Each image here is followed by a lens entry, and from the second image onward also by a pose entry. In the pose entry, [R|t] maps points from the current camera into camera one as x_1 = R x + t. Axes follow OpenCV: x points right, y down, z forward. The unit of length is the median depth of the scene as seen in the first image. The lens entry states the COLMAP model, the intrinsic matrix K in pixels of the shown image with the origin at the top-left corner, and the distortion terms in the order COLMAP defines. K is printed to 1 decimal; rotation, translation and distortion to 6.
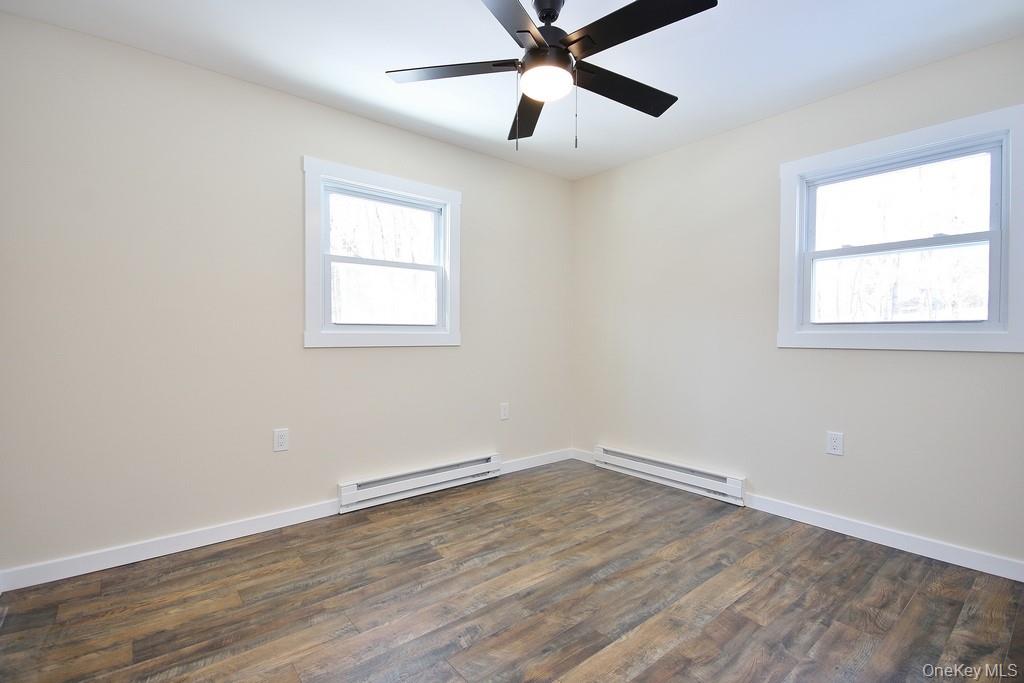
lens RADIAL K [[470.5, 0, 518.4], [0, 470.5, 334.4], [0, 0, 1]] dist [-0.000271, -0.002015]
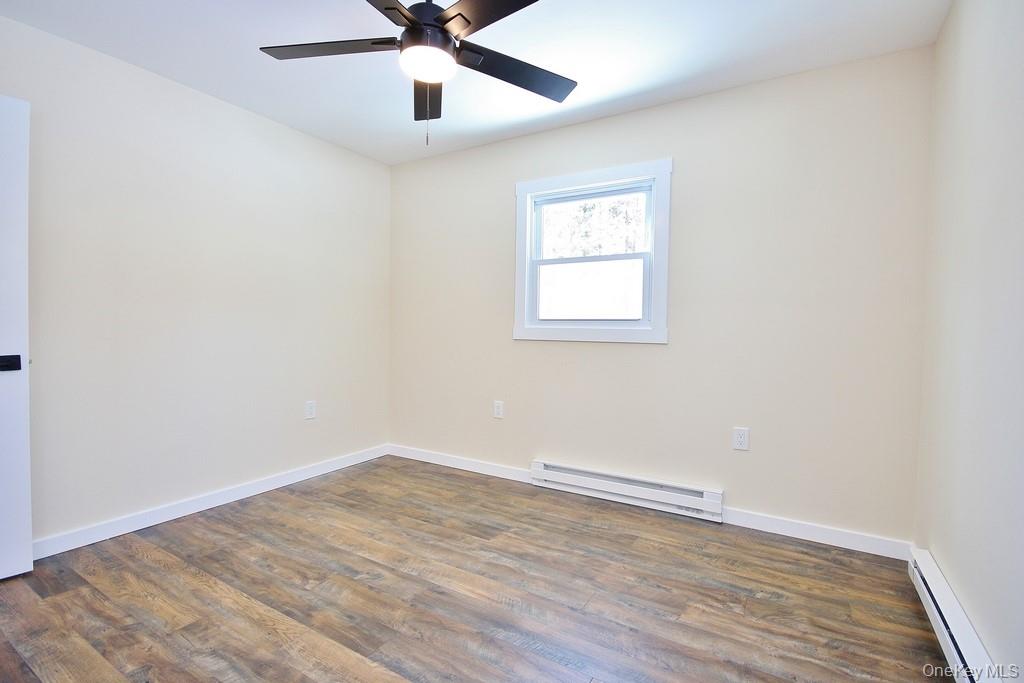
lens RADIAL K [[470.5, 0, 516.1], [0, 470.5, 340.6], [0, 0, 1]] dist [-0.000271, -0.002015]
pose [[0.331050, 0.025719, -0.943263, 0.806372], [-0.012663, 0.999660, 0.022813, 0.002774], [0.943528, 0.004393, 0.331263, 0.674495]]
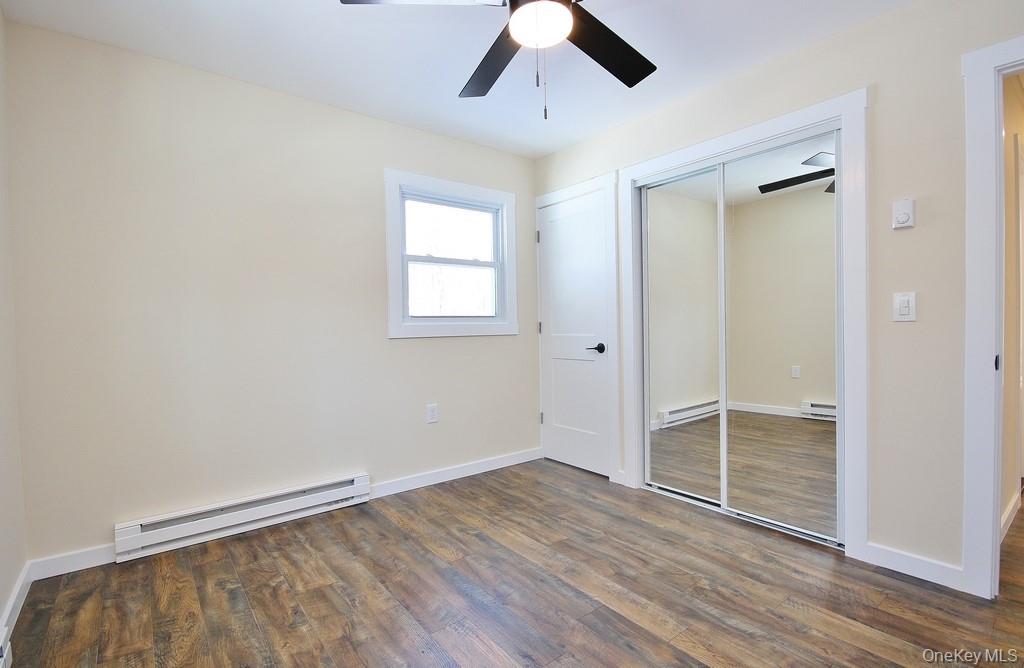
lens RADIAL K [[477.9, 0, 511.1], [0, 477.9, 334.6], [0, 0, 1]] dist [-0.001185, -0.001852]
pose [[0.034346, -0.024048, 0.999121, -0.625954], [0.016768, 0.999584, 0.023483, -0.003261], [-0.999269, 0.015947, 0.034735, 0.813124]]
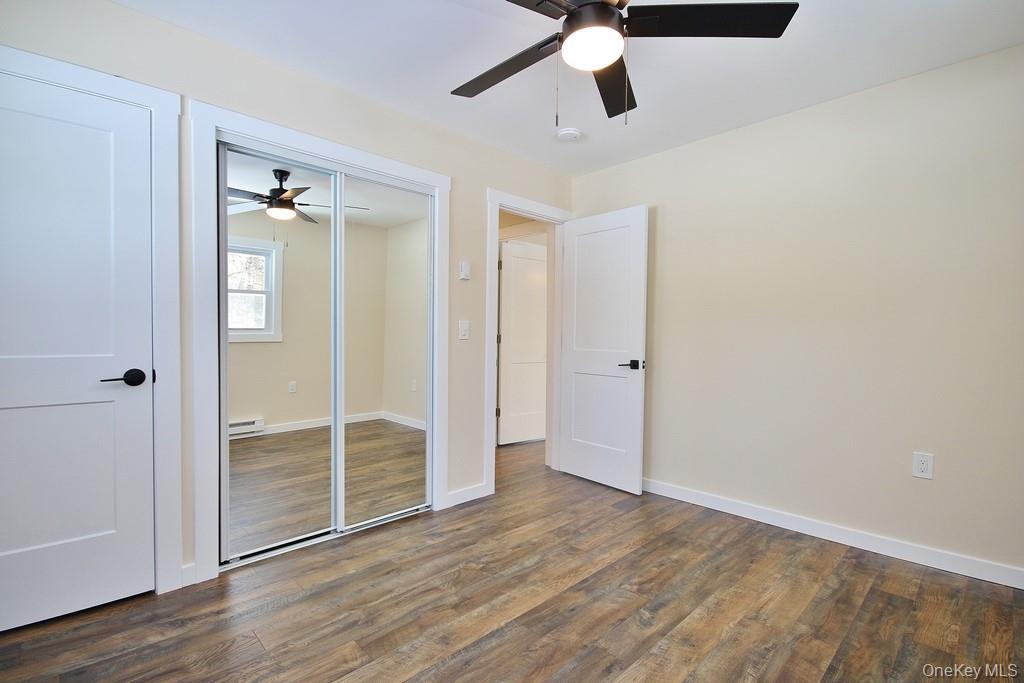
lens RADIAL K [[470.5, 0, 516.8], [0, 470.5, 345.7], [0, 0, 1]] dist [-0.000271, -0.002015]
pose [[-0.996826, -0.011244, -0.078815, 0.200111], [-0.012579, 0.999785, 0.016455, -0.002033], [0.078613, 0.017394, -0.996753, 1.449506]]
